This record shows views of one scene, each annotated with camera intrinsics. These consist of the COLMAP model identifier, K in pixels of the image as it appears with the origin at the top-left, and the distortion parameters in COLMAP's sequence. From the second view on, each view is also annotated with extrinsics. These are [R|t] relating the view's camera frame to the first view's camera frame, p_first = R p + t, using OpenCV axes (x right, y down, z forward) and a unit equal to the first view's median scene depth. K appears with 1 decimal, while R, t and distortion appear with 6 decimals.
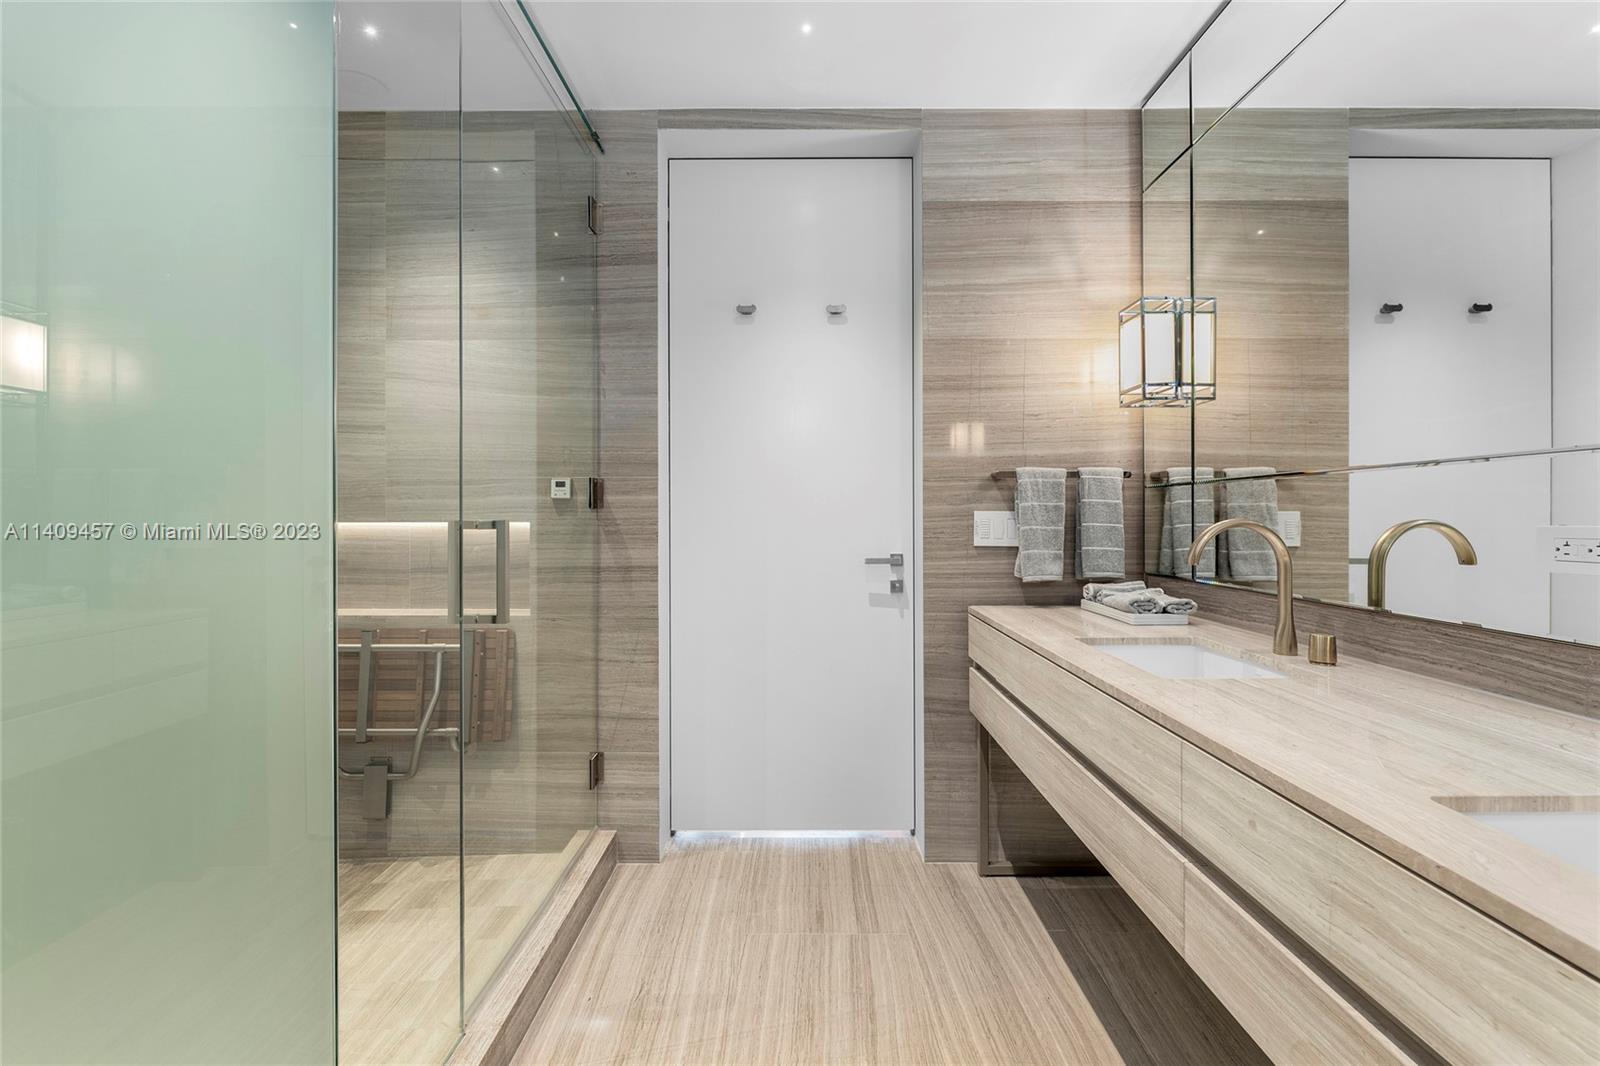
lens RADIAL K [[666.0, 0, 797.4], [0, 666.0, 515.1], [0, 0, 1]] dist [-0.003445, -0.000238]
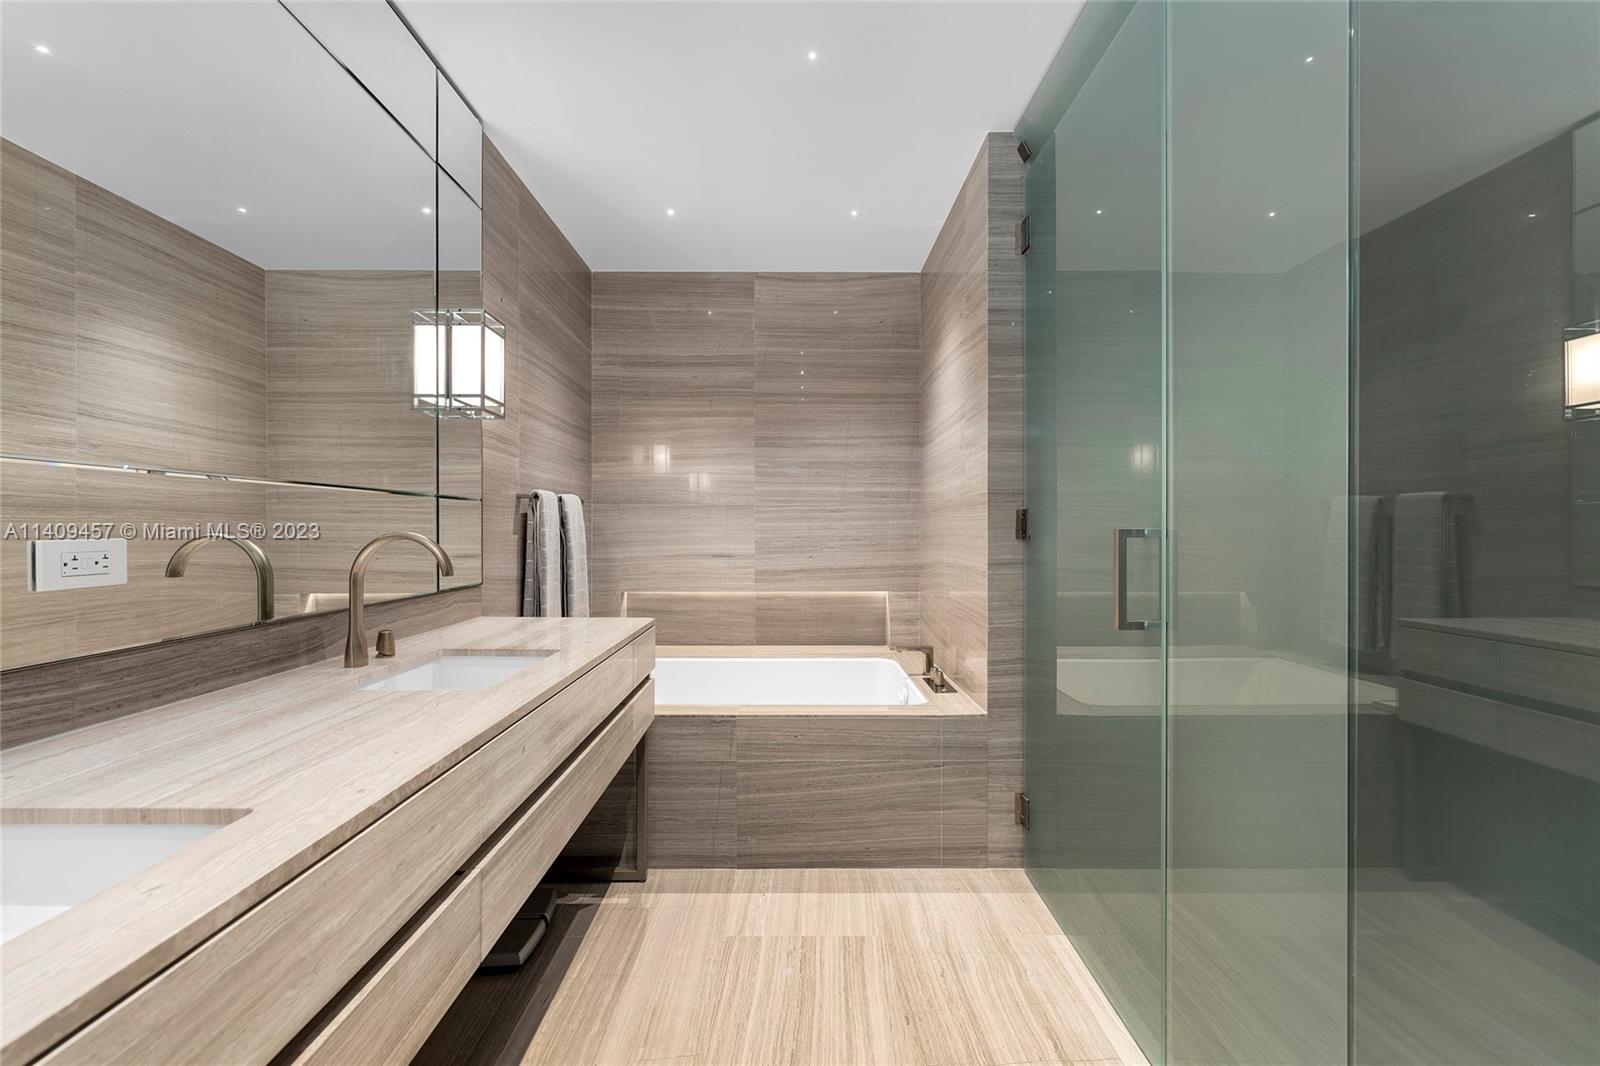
lens RADIAL K [[666.0, 0, 797.4], [0, 666.0, 515.1], [0, 0, 1]] dist [-0.003445, -0.000238]
pose [[-0.999929, 0.003391, -0.011406, 0.103848], [0.003611, 0.999807, -0.019336, 0.002735], [0.011338, -0.019376, -0.999748, 1.976607]]
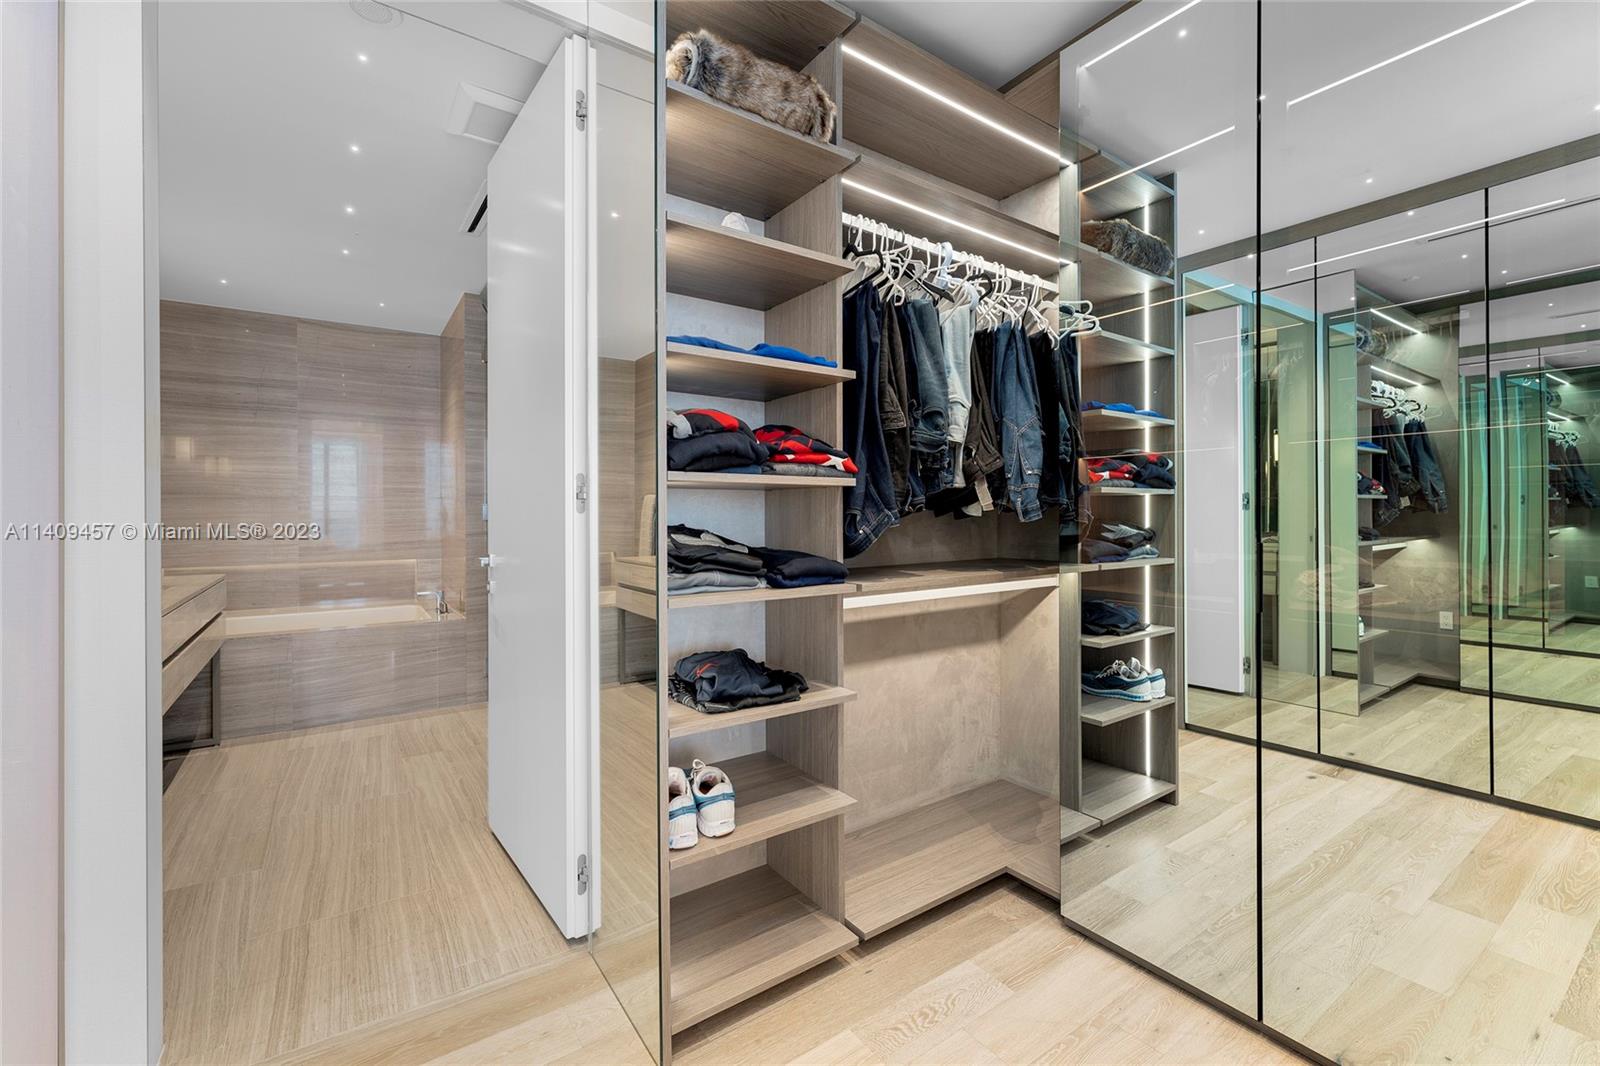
lens RADIAL K [[666.0, 0, 797.4], [0, 666.0, 515.1], [0, 0, 1]] dist [-0.003445, -0.000238]
pose [[-0.820765, 0.012369, -0.571132, 0.096706], [0.005814, 0.999895, 0.013300, -0.011659], [0.571236, 0.007596, -0.820750, 2.898932]]
